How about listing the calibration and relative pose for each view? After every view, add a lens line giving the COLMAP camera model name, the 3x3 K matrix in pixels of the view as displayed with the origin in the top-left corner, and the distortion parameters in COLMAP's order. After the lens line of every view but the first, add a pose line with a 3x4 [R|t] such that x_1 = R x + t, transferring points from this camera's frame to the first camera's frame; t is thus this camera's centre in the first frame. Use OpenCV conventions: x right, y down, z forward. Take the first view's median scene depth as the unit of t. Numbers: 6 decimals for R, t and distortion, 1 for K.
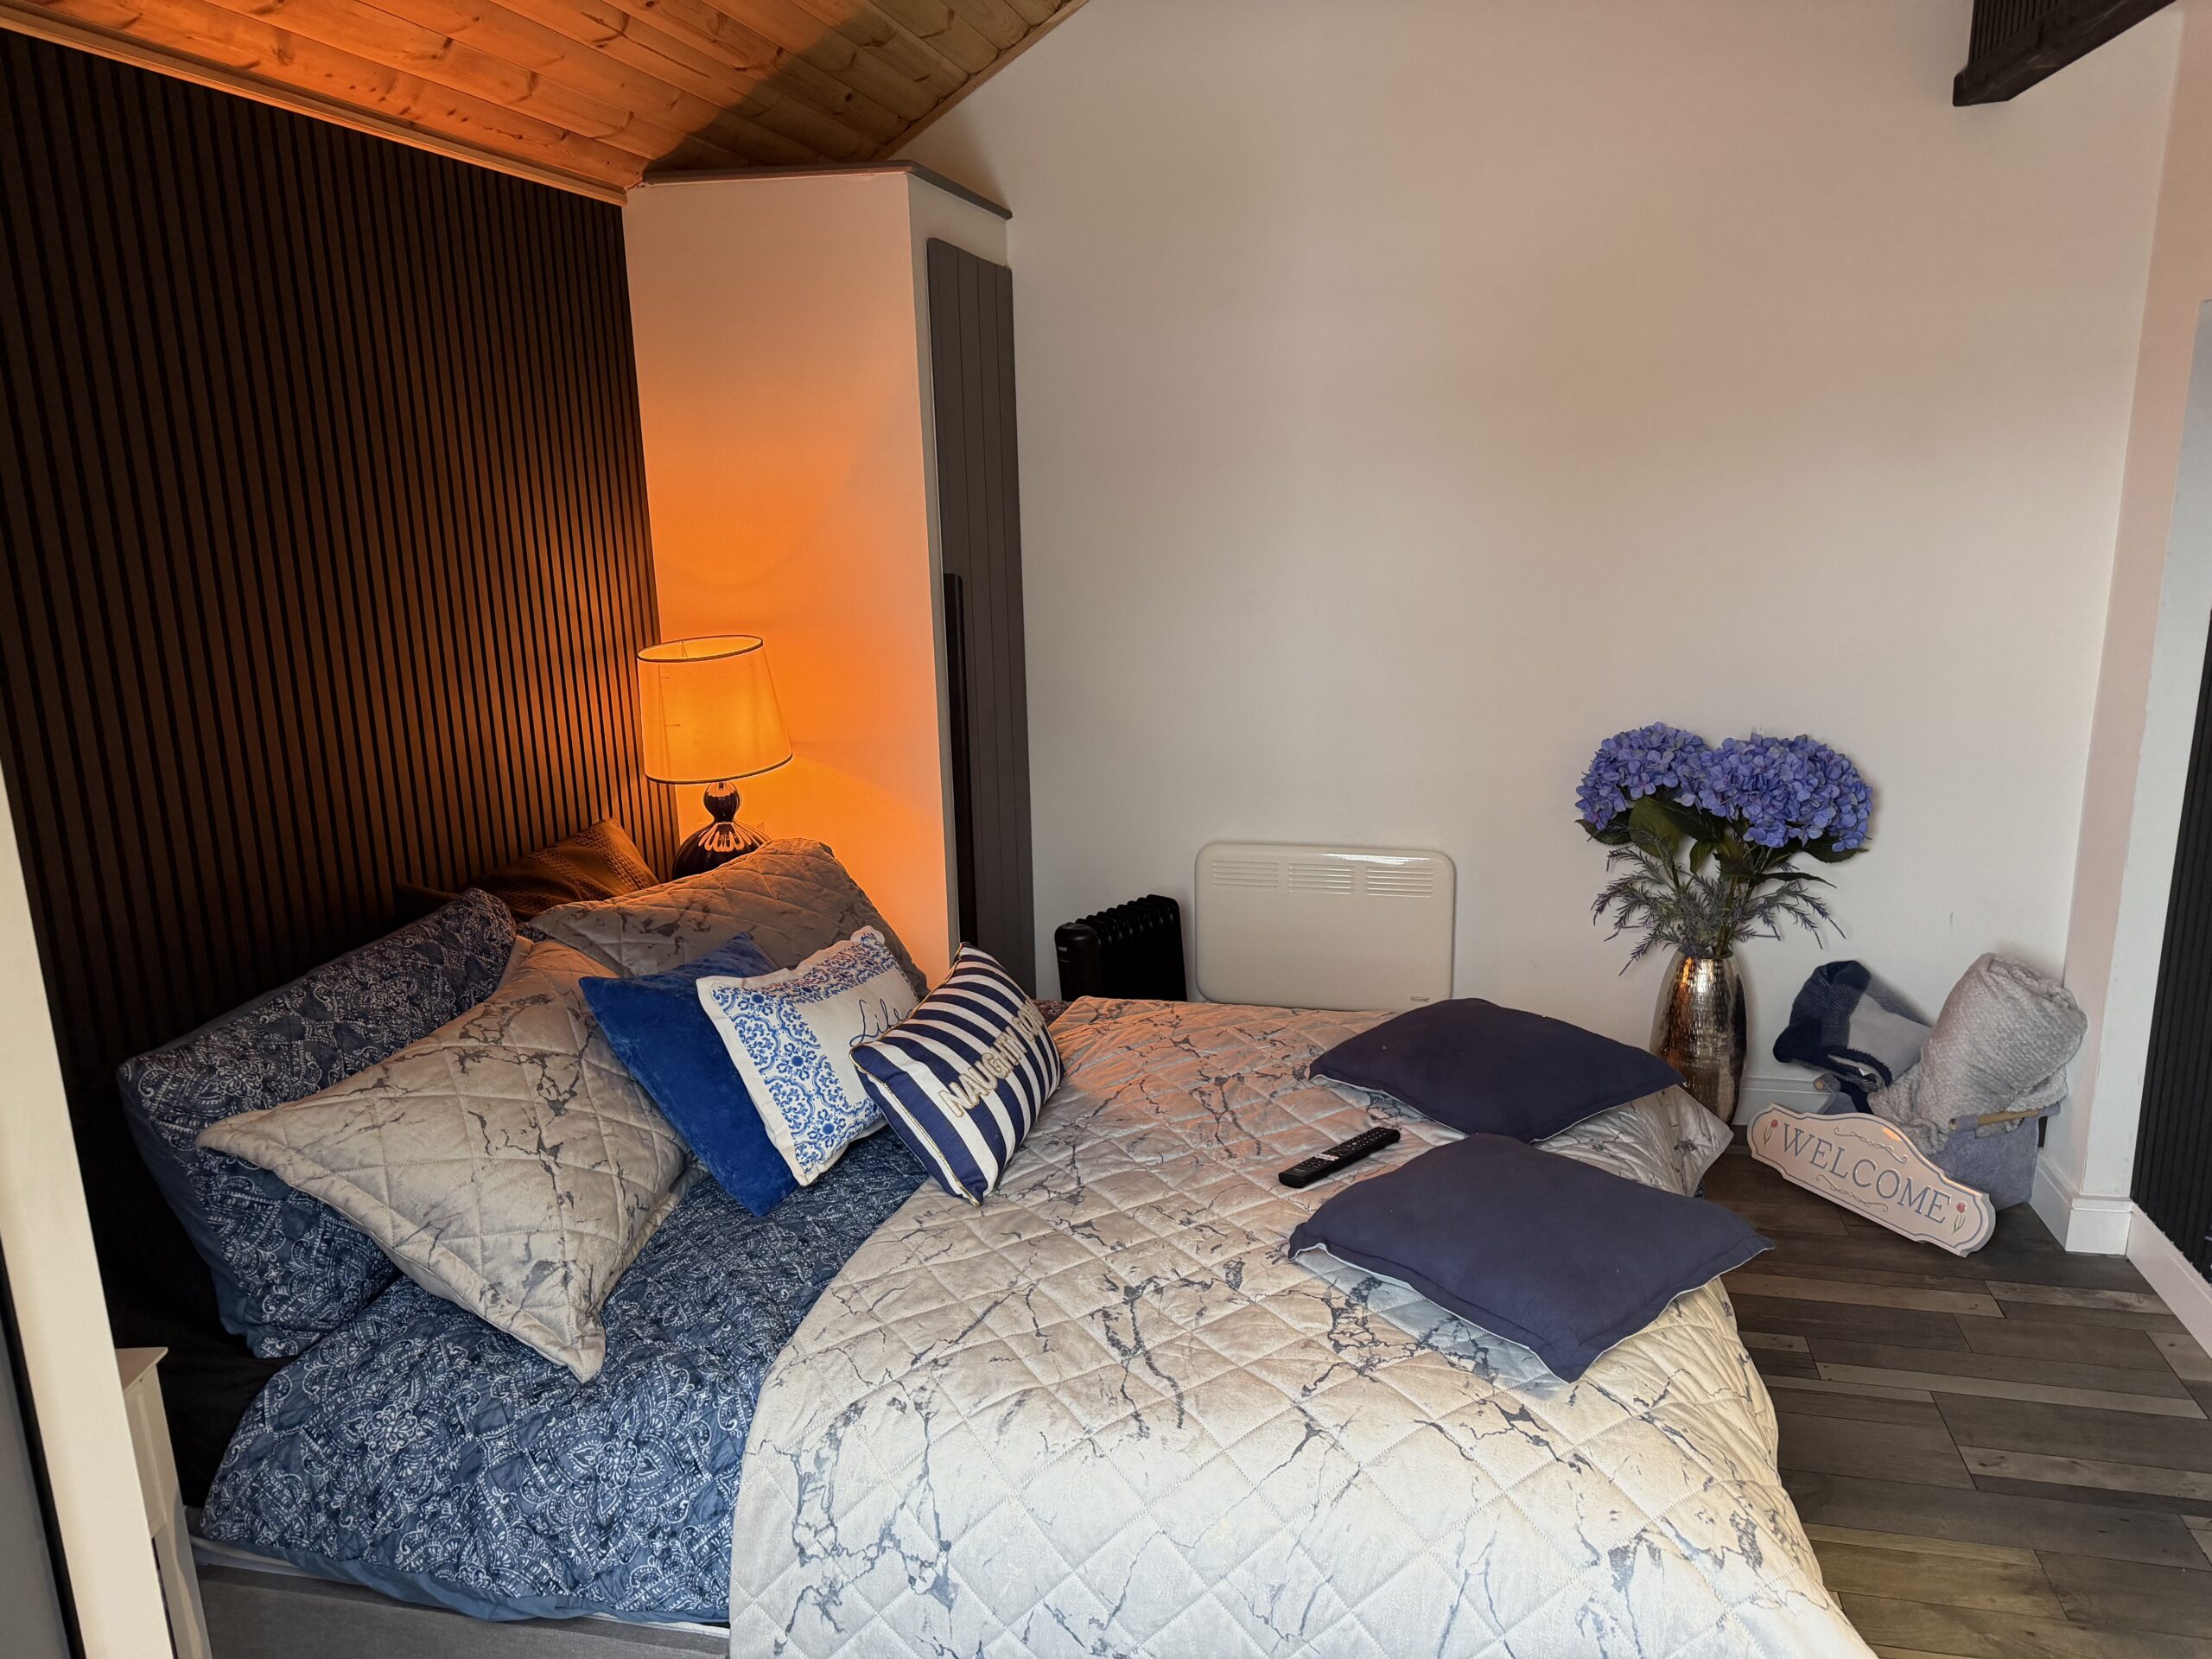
lens RADIAL K [[1570.4, 0, 1134.4], [0, 1570.4, 823.8], [0, 0, 1]] dist [0.045785, -0.063613]
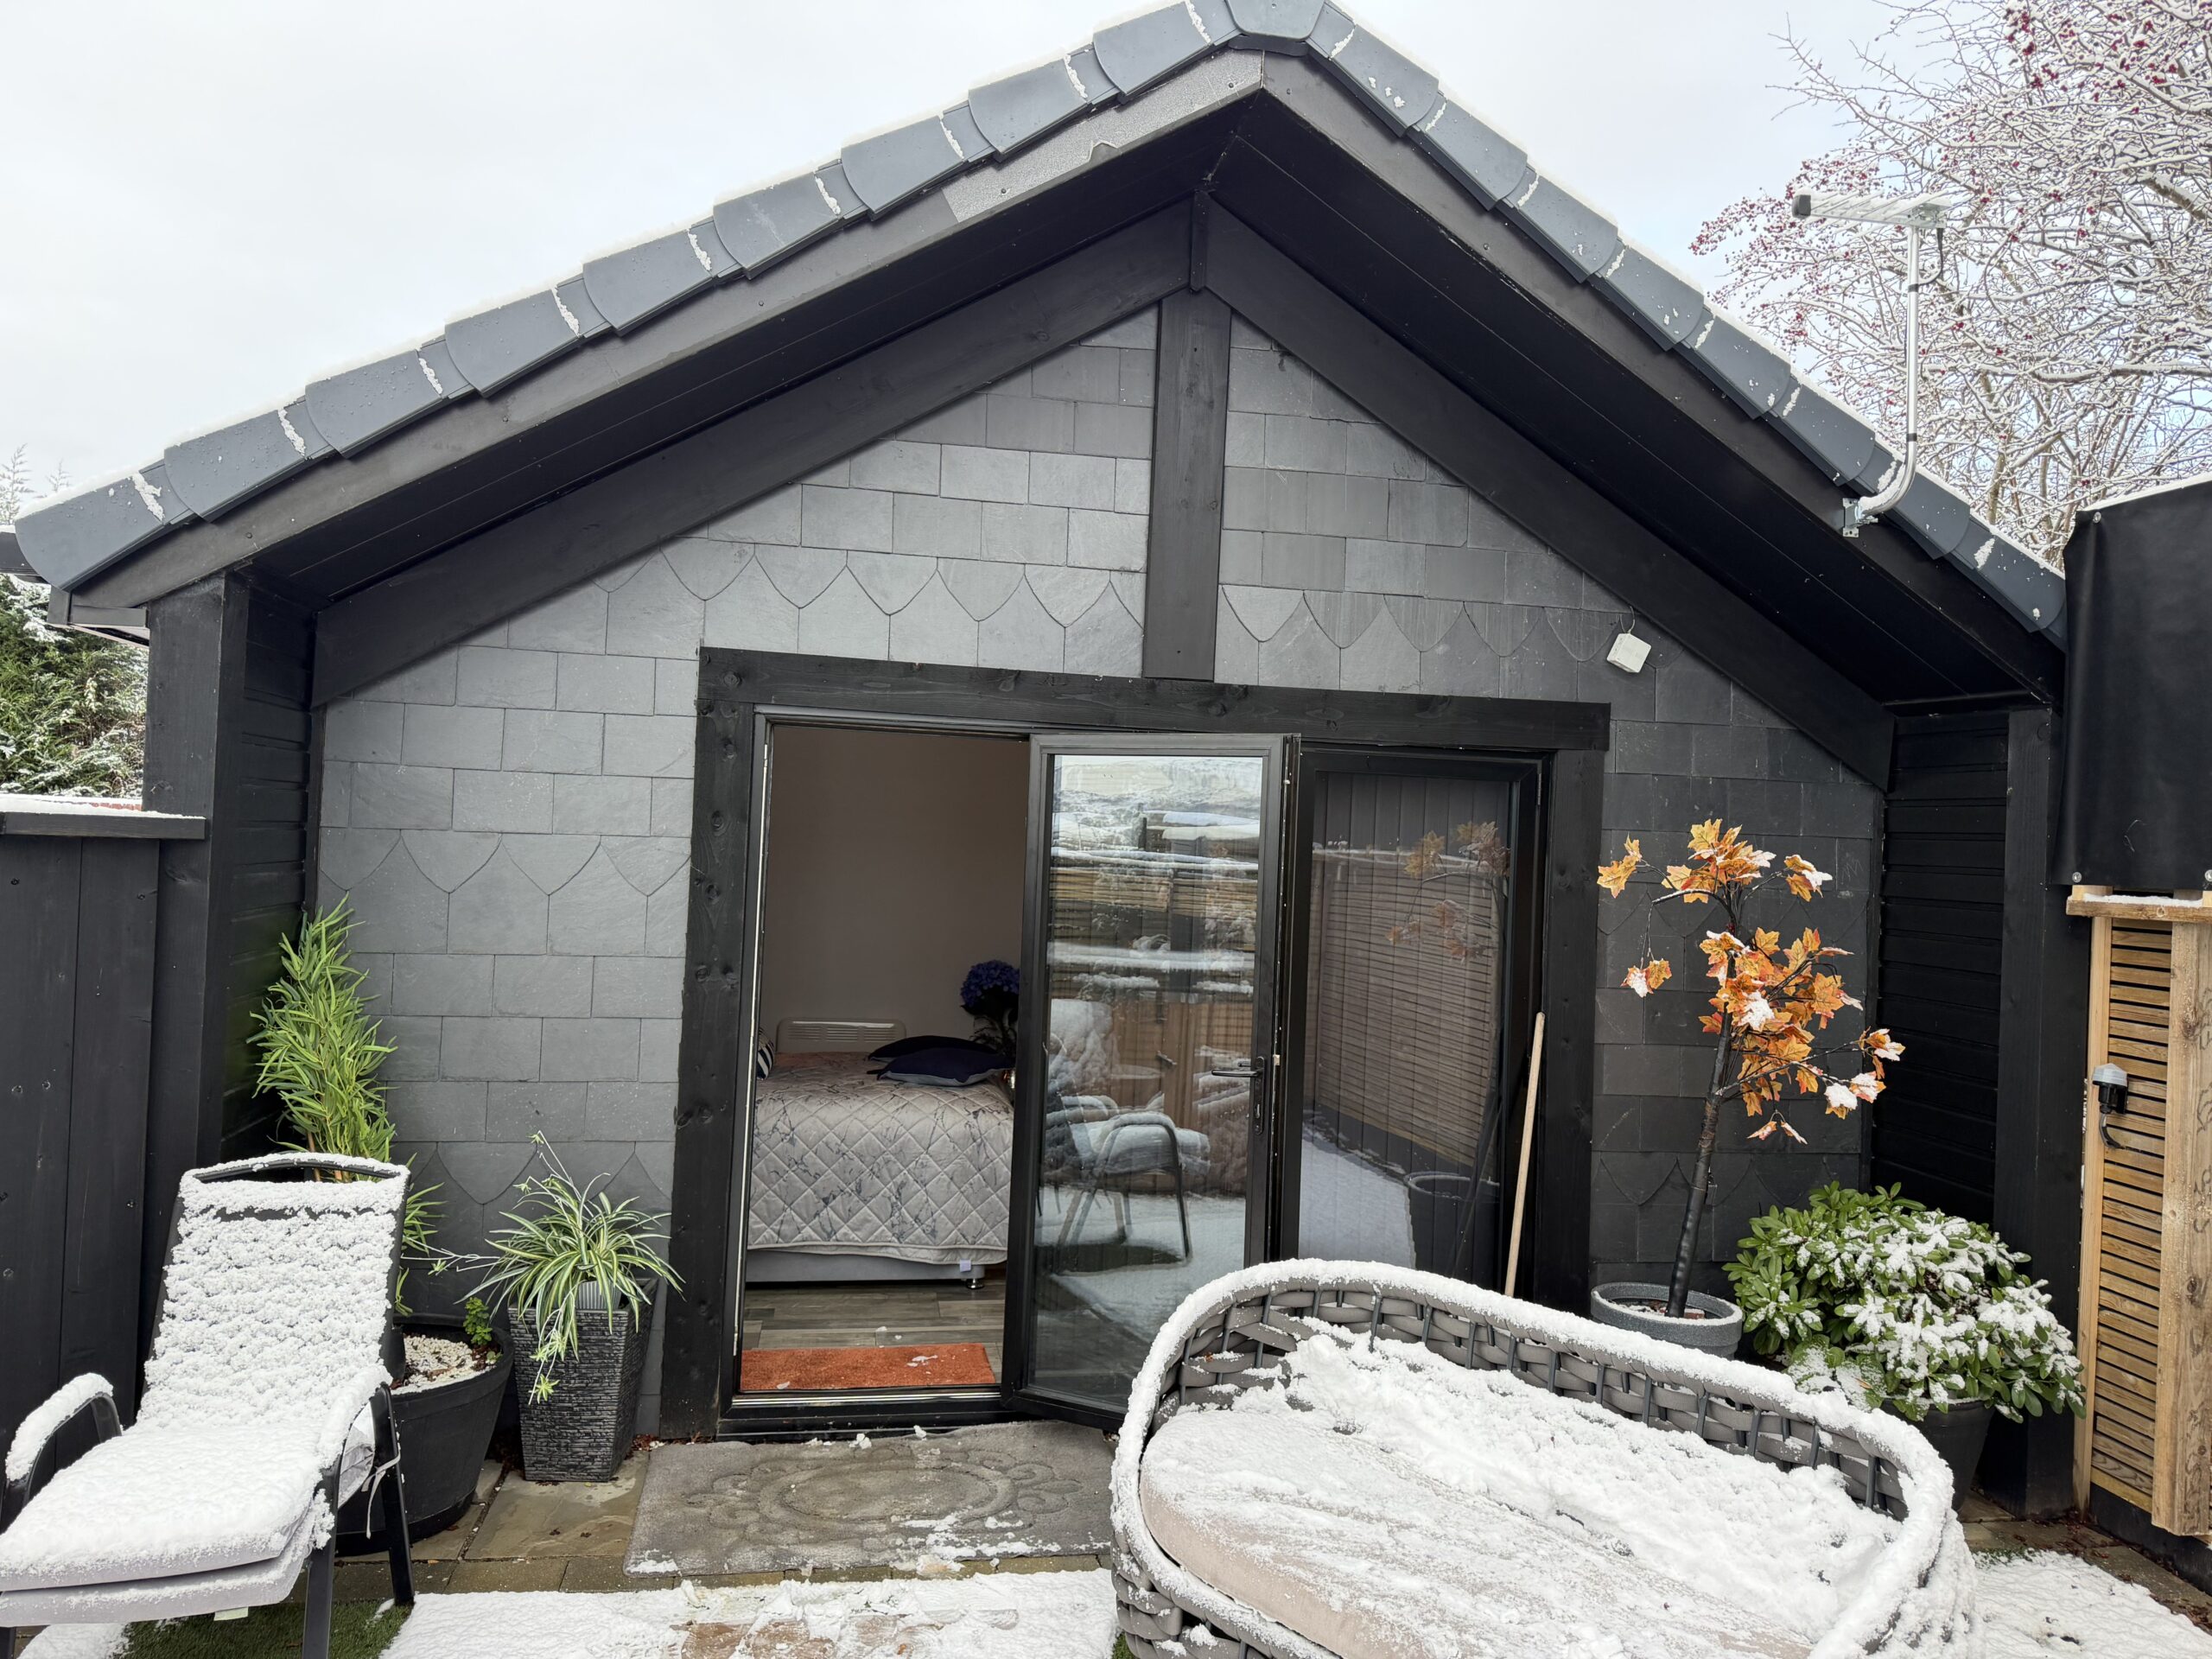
lens RADIAL K [[1543.3, 0, 1102.7], [0, 1543.3, 837.6], [0, 0, 1]] dist [0.164011, -0.295827]
pose [[0.932482, 0.057709, 0.356576, -0.628246], [0.028307, 0.972445, -0.231407, 0.539371], [-0.360105, 0.225877, 0.905154, -2.134872]]
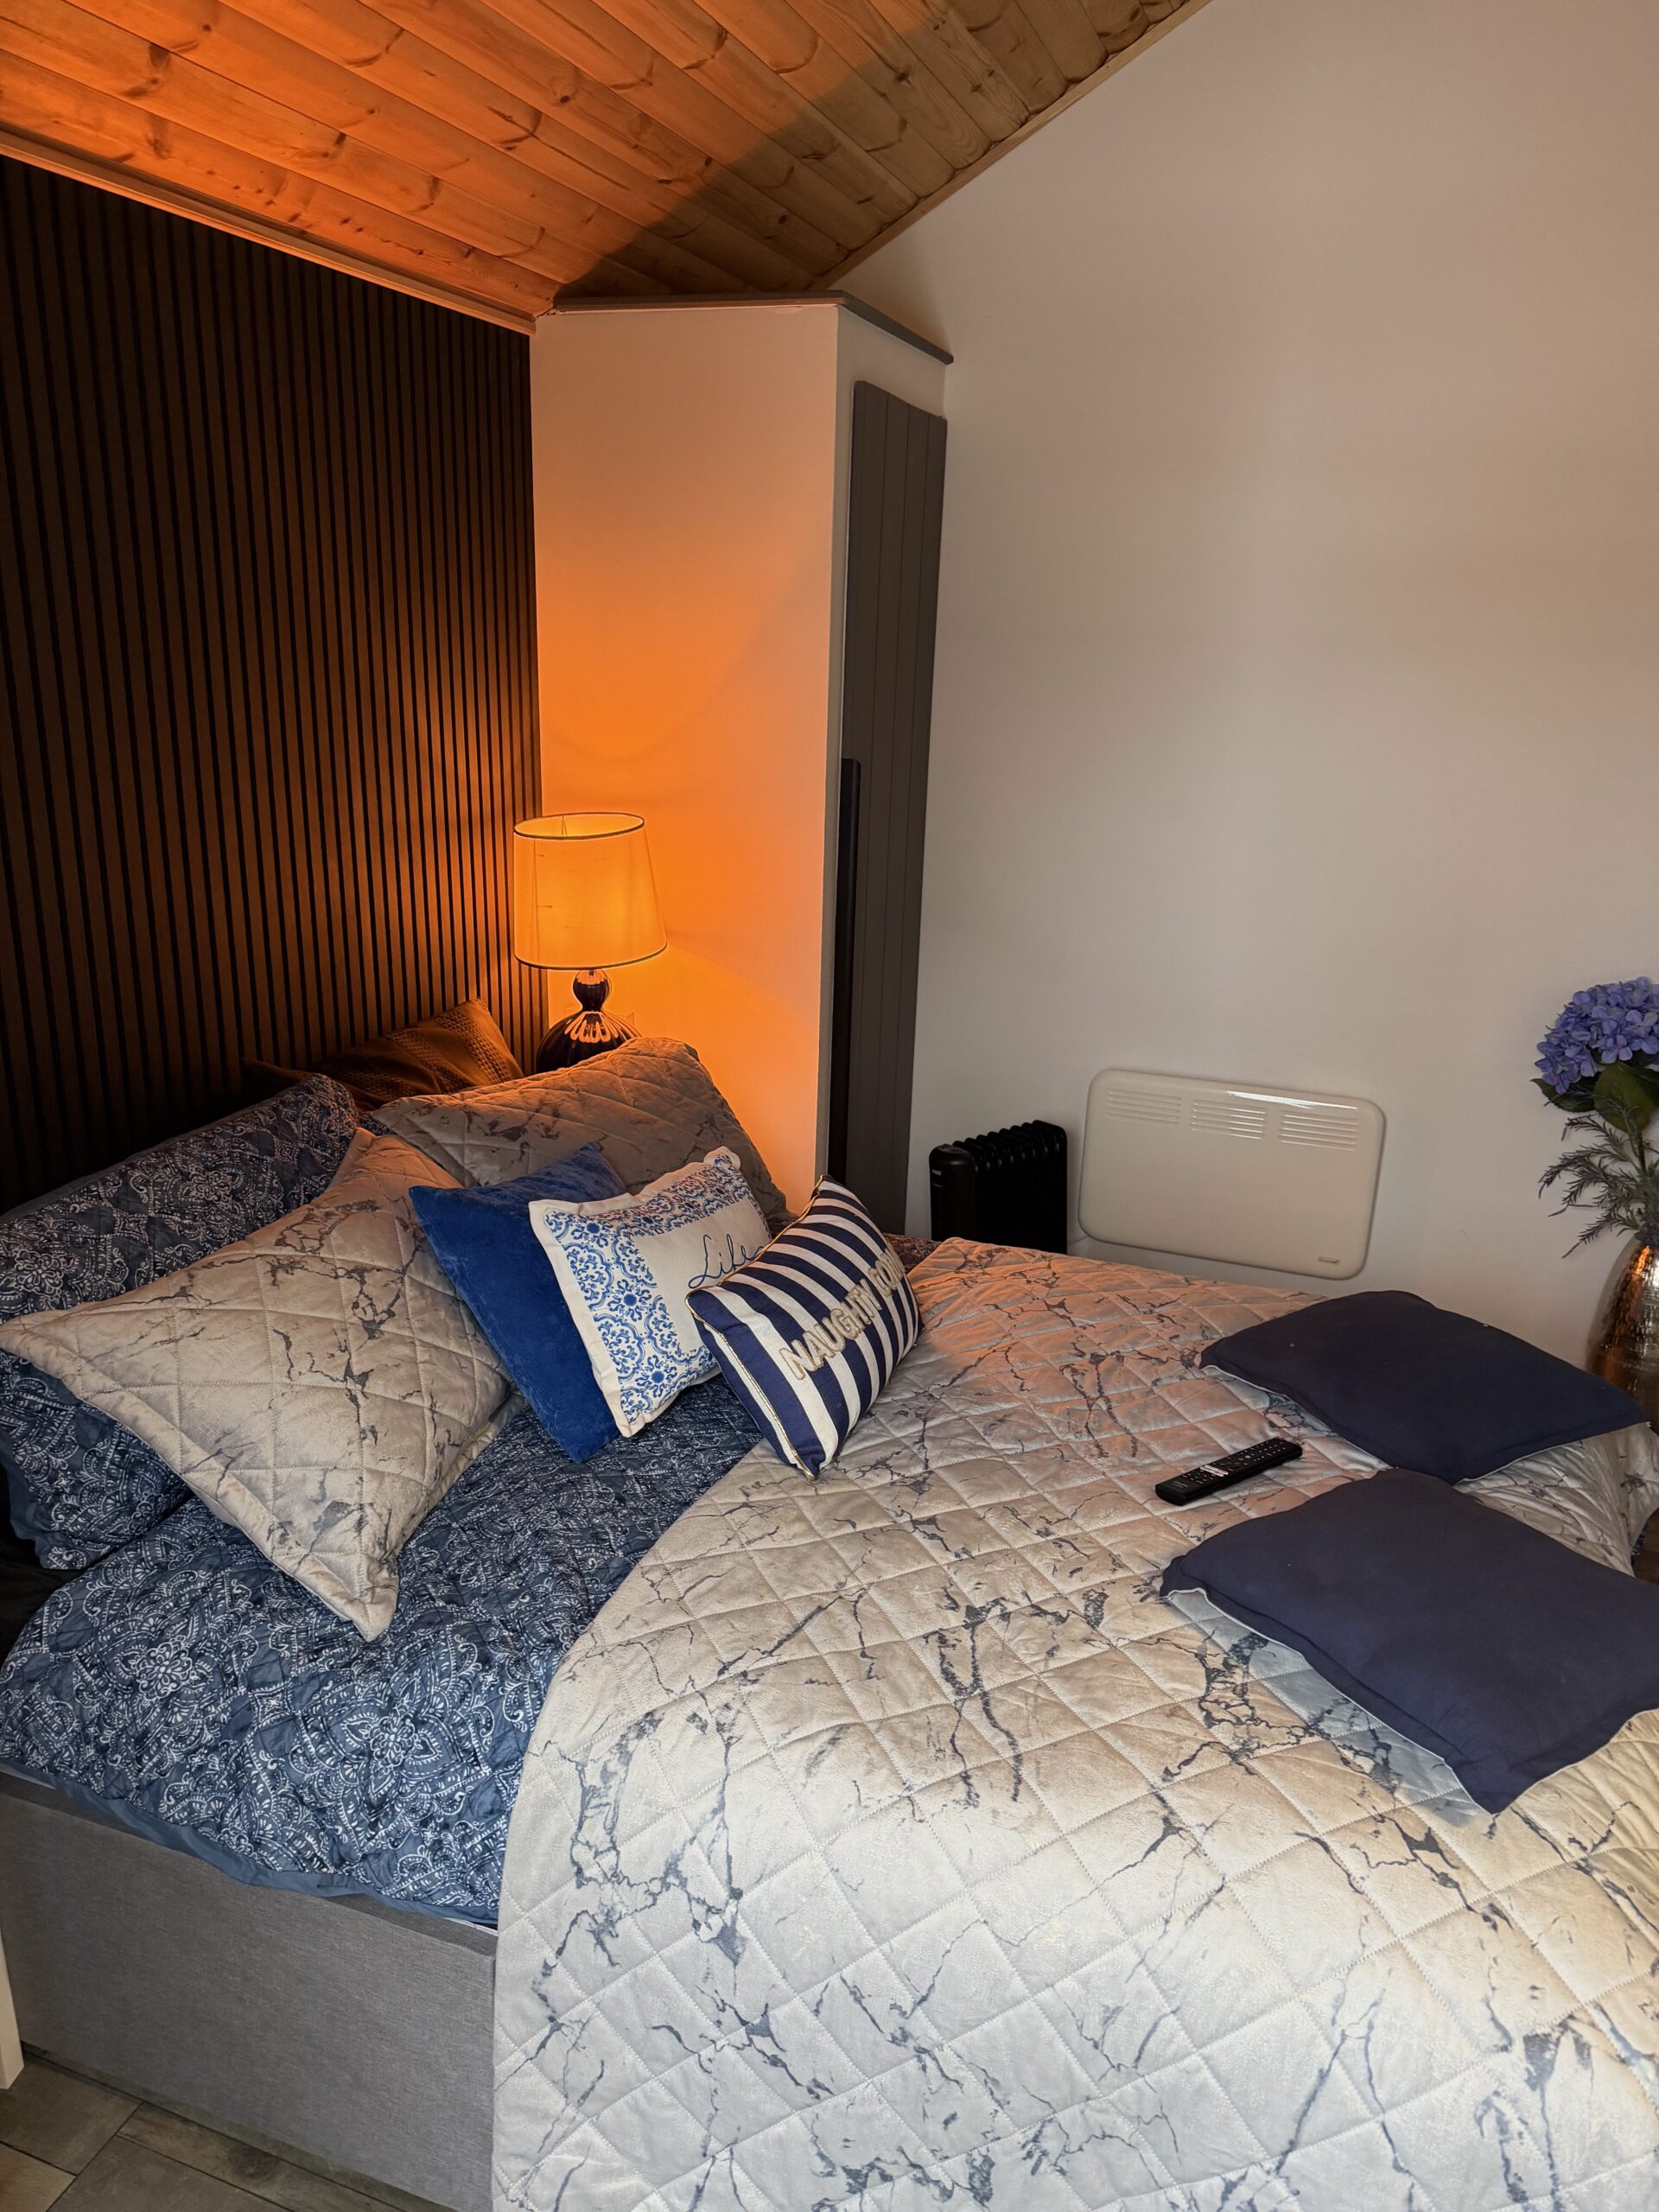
lens RADIAL K [[1570.4, 0, 829.5], [0, 1570.4, 1106.0], [0, 0, 1]] dist [0.045785, -0.063613]
pose [[0.988685, 0.087543, -0.121816, 0.000865], [-0.079133, 0.994242, 0.072248, -0.039560], [0.127440, -0.061791, 0.989920, 0.133423]]
